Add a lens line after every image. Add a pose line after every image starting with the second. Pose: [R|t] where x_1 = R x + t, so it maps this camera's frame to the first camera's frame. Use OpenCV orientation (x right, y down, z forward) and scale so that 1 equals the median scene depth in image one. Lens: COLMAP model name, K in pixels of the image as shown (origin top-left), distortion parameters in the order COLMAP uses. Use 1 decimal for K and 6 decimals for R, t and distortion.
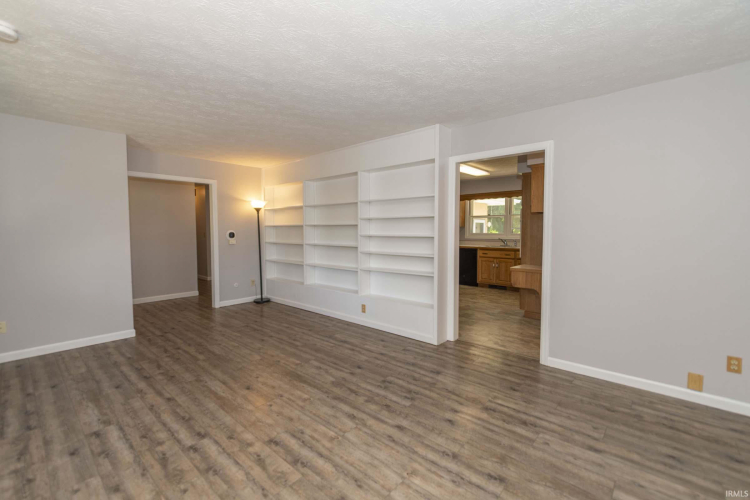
lens RADIAL K [[333.9, 0, 360.7], [0, 333.9, 248.7], [0, 0, 1]] dist [0.003036, -0.000294]
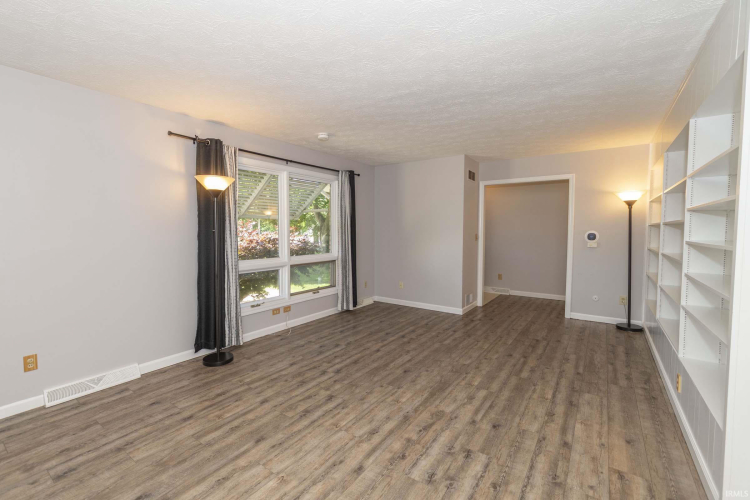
lens RADIAL K [[321.2, 0, 358.1], [0, 321.2, 245.8], [0, 0, 1]] dist [0.004589, -0.000107]
pose [[0.125955, 0.054852, -0.990518, 0.606031], [-0.058119, 0.997163, 0.047829, -0.041023], [0.990332, 0.051544, 0.128786, 0.595083]]
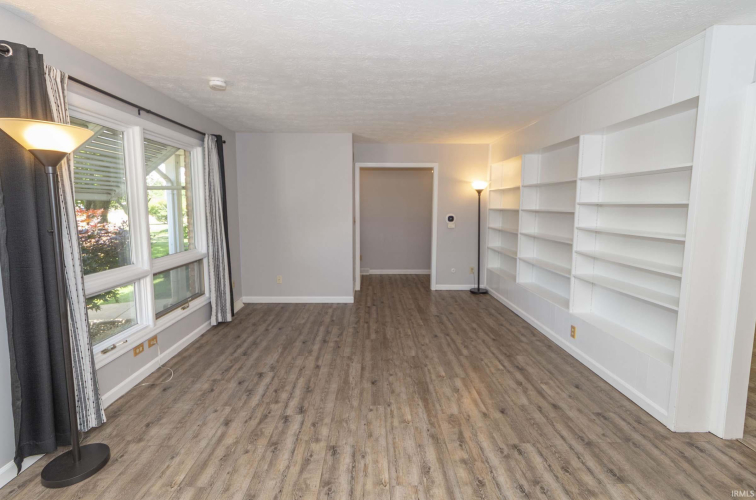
lens RADIAL K [[341.9, 0, 368.9], [0, 341.9, 242.0], [0, 0, 1]] dist [0.017398, -0.011614]
pose [[0.690489, 0.080769, -0.718819, 0.304615], [-0.044183, 0.996600, 0.069539, -0.057793], [0.721992, -0.016257, 0.691710, 0.260090]]
